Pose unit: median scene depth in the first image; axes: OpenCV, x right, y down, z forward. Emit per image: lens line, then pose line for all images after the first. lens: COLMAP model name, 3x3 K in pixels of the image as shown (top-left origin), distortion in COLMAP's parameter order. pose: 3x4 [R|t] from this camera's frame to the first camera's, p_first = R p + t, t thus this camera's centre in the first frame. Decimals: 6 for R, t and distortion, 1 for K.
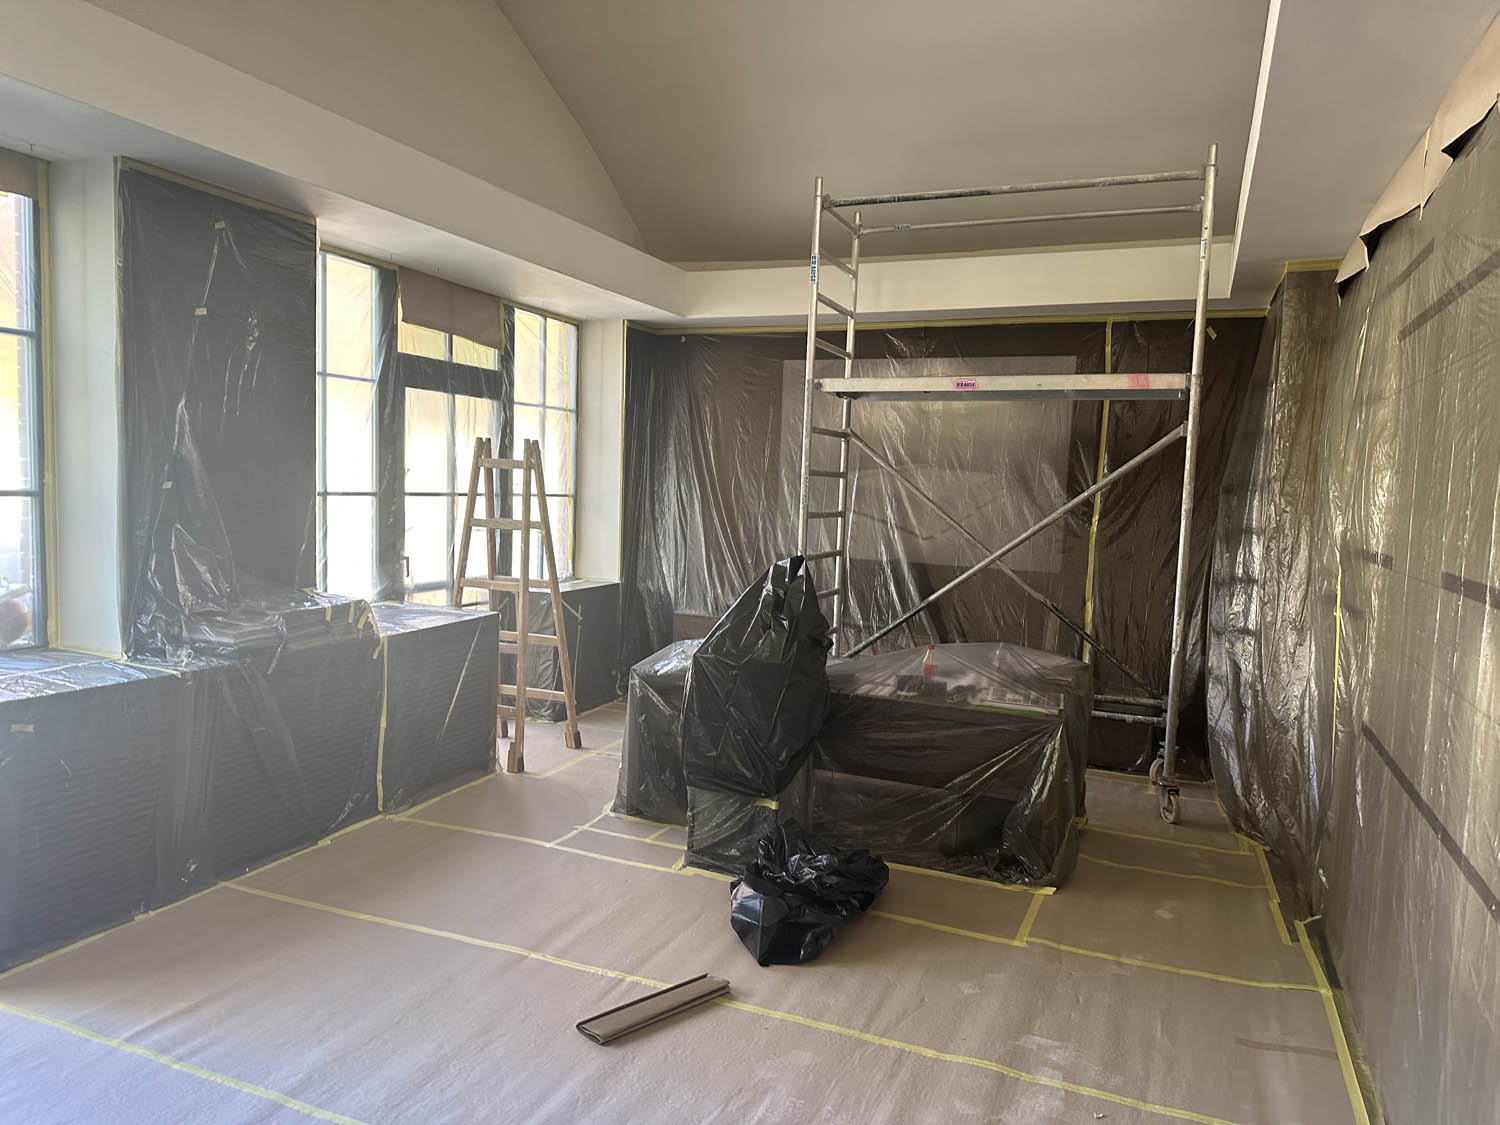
lens RADIAL K [[1051.6, 0, 744.3], [0, 1051.6, 570.6], [0, 0, 1]] dist [-0.007896, 0.002375]
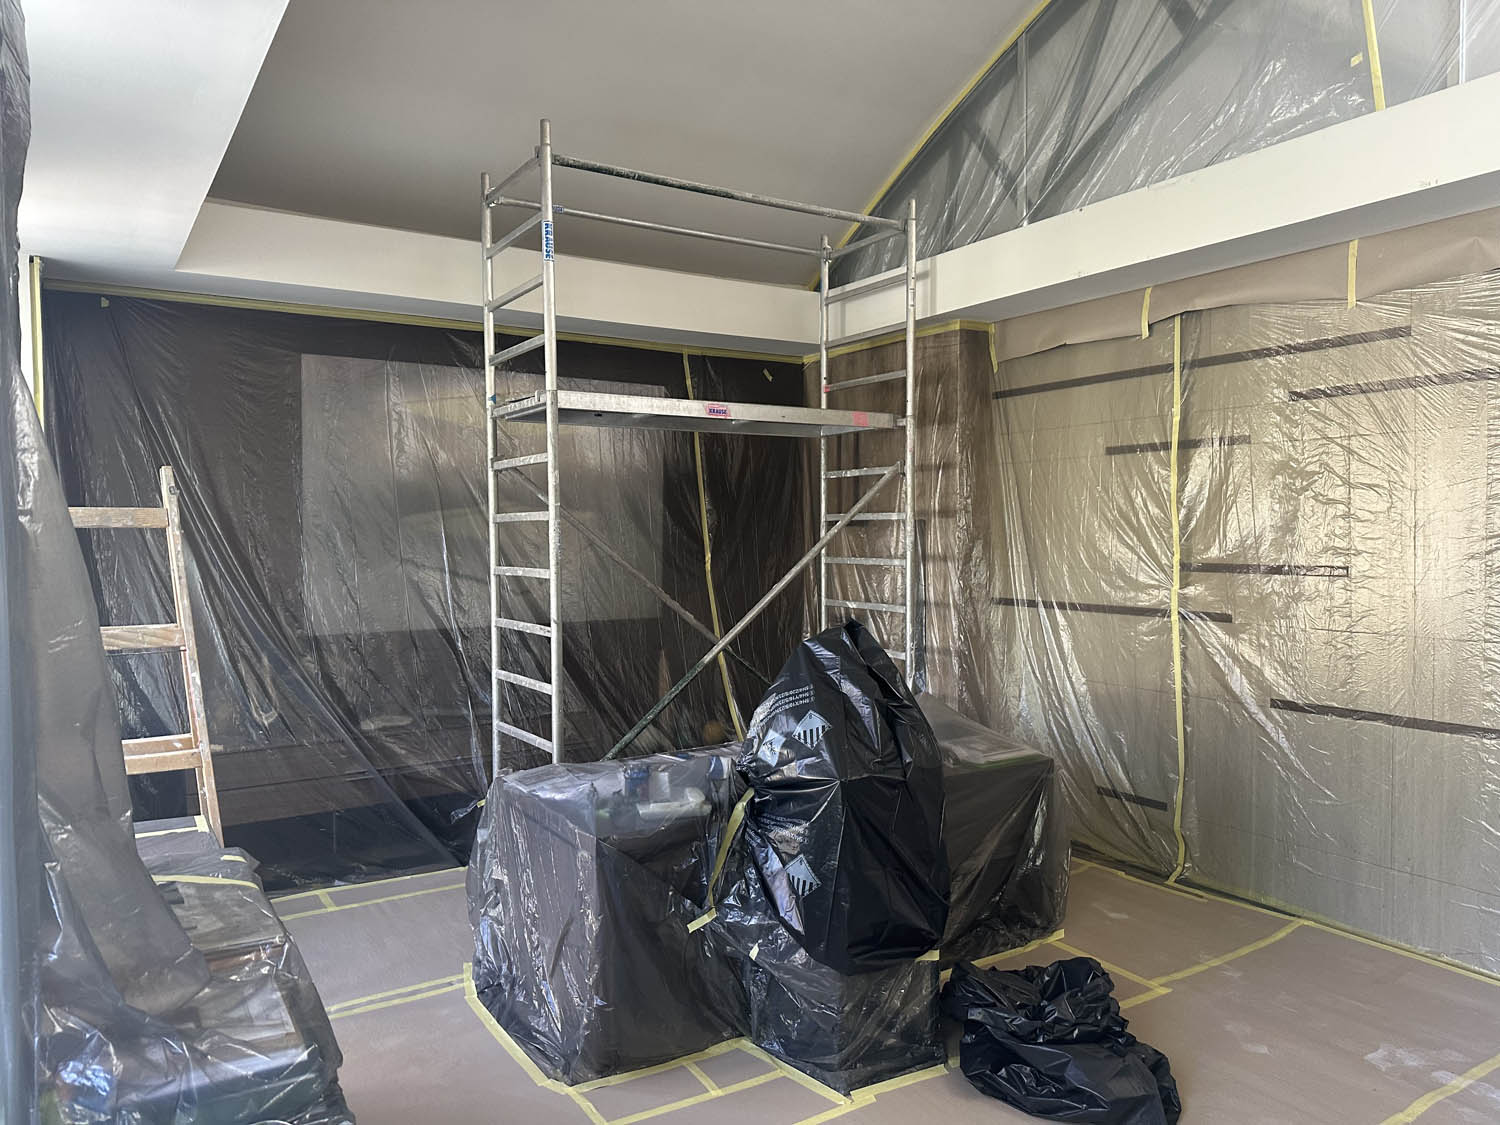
lens RADIAL K [[1051.6, 0, 749.0], [0, 1051.6, 555.1], [0, 0, 1]] dist [-0.007896, 0.002375]
pose [[0.553562, -0.064317, 0.830320, -0.509201], [0.091897, 0.995642, 0.015856, -0.070505], [-0.827722, 0.067526, 0.557061, 0.510219]]
